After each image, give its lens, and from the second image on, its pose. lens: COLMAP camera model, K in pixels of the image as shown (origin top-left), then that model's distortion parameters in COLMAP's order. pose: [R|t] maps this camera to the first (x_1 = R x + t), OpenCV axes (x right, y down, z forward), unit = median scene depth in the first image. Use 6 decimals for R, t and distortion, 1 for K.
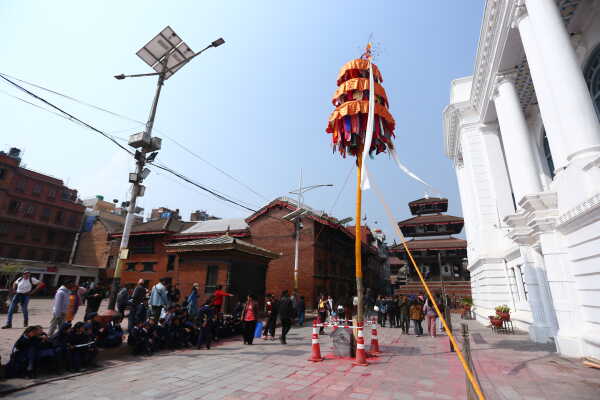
lens RADIAL K [[290.2, 0, 301.2], [0, 290.2, 197.0], [0, 0, 1]] dist [-0.077672, 0.034148]
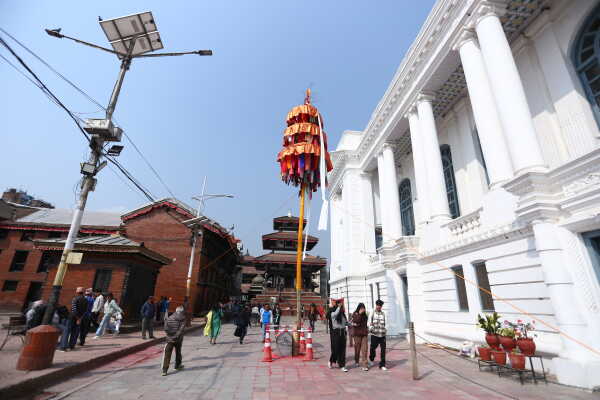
lens RADIAL K [[290.2, 0, 301.2], [0, 290.2, 197.0], [0, 0, 1]] dist [-0.077672, 0.034148]
pose [[0.864296, 0.167896, 0.474134, -0.304787], [-0.156044, 0.985637, -0.064573, -0.021295], [-0.478165, -0.018175, 0.878082, -0.045692]]
